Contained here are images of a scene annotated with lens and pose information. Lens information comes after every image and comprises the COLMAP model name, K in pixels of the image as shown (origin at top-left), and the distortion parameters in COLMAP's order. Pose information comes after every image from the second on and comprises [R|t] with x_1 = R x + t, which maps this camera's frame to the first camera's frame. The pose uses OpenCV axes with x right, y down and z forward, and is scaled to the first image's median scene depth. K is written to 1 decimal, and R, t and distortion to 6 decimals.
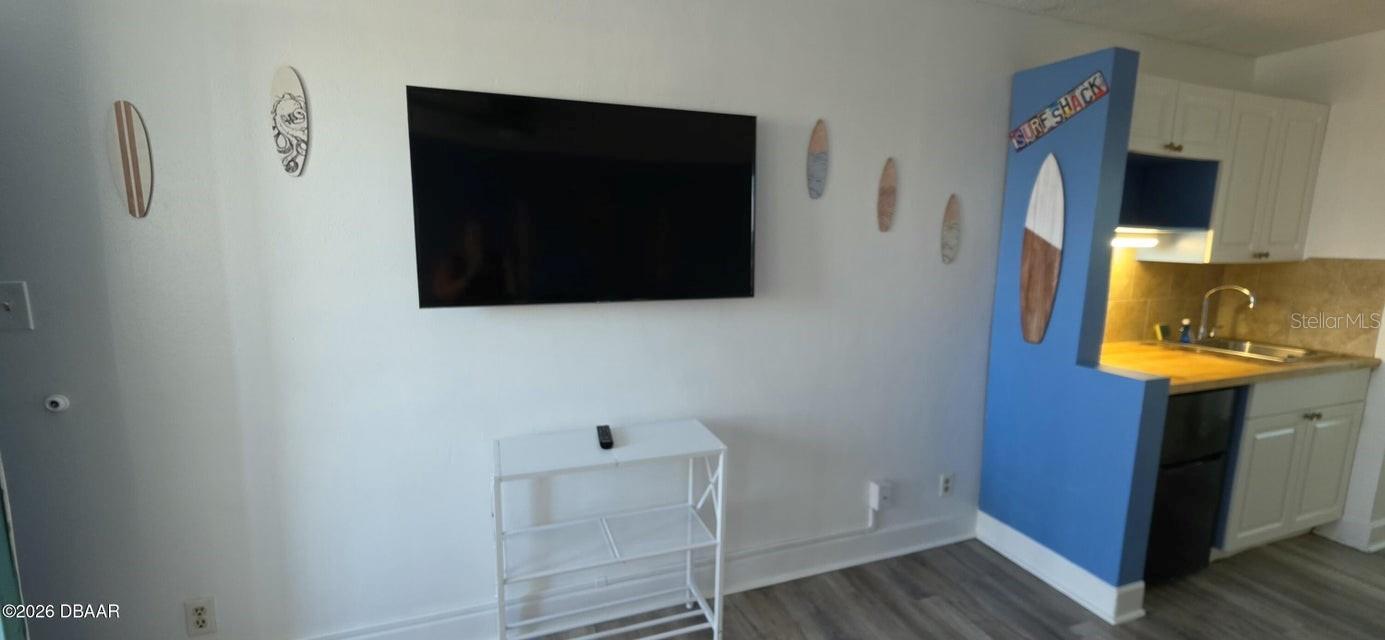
lens RADIAL K [[554.6, 0, 684.0], [0, 554.6, 317.8], [0, 0, 1]] dist [-0.000643, -0.000359]
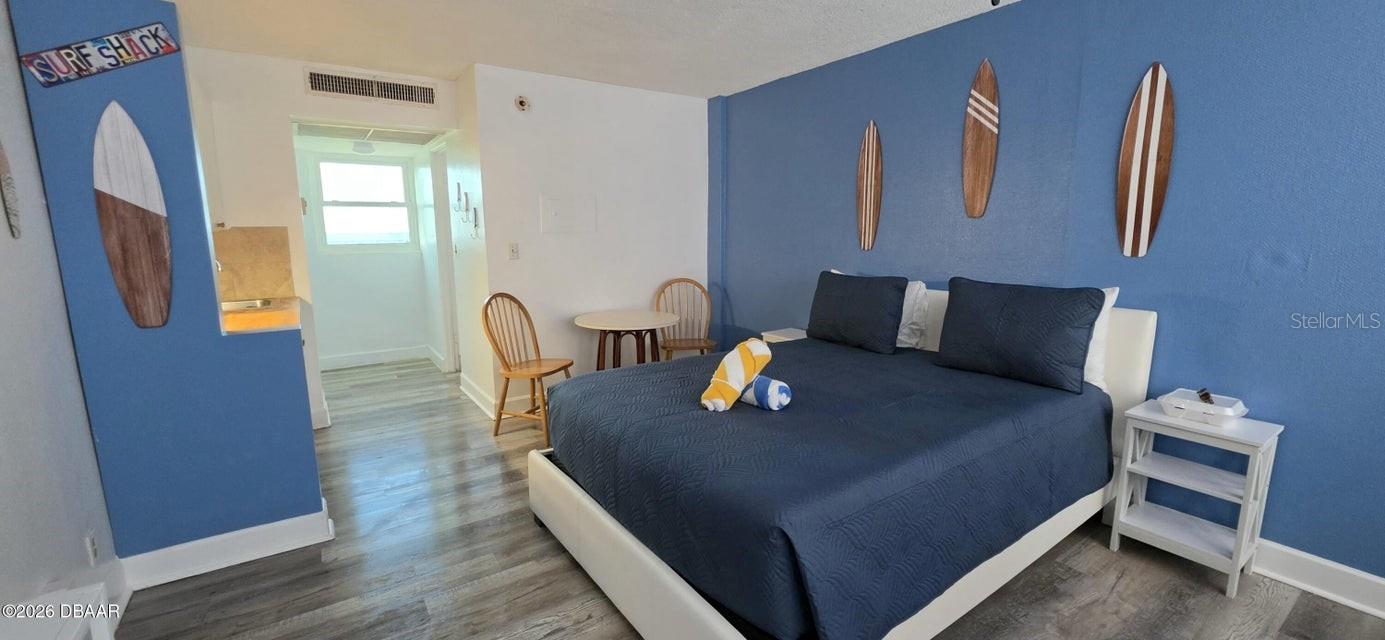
lens RADIAL K [[554.6, 0, 684.0], [0, 554.6, 317.8], [0, 0, 1]] dist [-0.000643, -0.000359]
pose [[-0.252737, -0.166623, 0.953080, -0.390853], [0.143156, 0.967777, 0.207155, -0.028934], [-0.956886, 0.188795, -0.220740, 0.405922]]
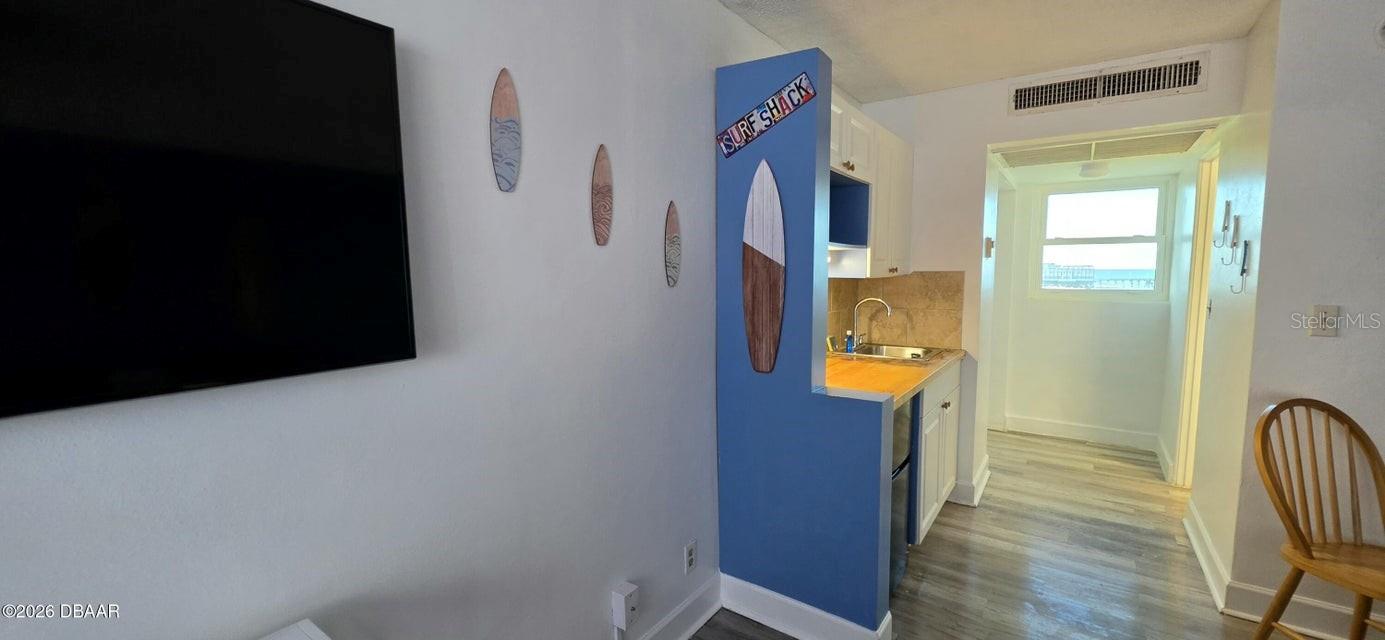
lens RADIAL K [[554.6, 0, 684.0], [0, 554.6, 317.8], [0, 0, 1]] dist [-0.000643, -0.000359]
pose [[0.823341, -0.066787, 0.563603, 0.033417], [0.097178, 0.994976, -0.024058, -0.032453], [-0.559165, 0.074578, 0.825695, 0.337868]]
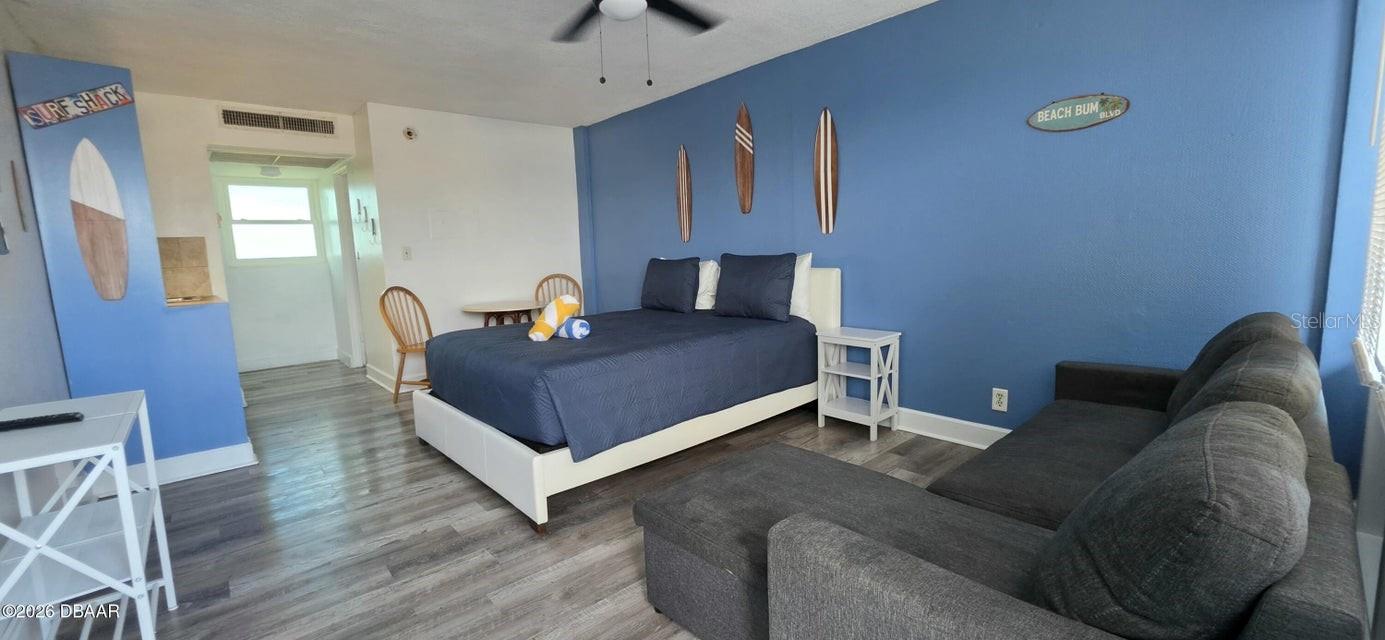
lens RADIAL K [[560.2, 0, 686.0], [0, 560.2, 318.6], [0, 0, 1]] dist [0.000530, 0.000032]
pose [[-0.370038, -0.116701, 0.921658, -0.919578], [0.166106, 0.967781, 0.189231, 0.059685], [-0.914046, 0.223115, -0.338731, 0.307642]]
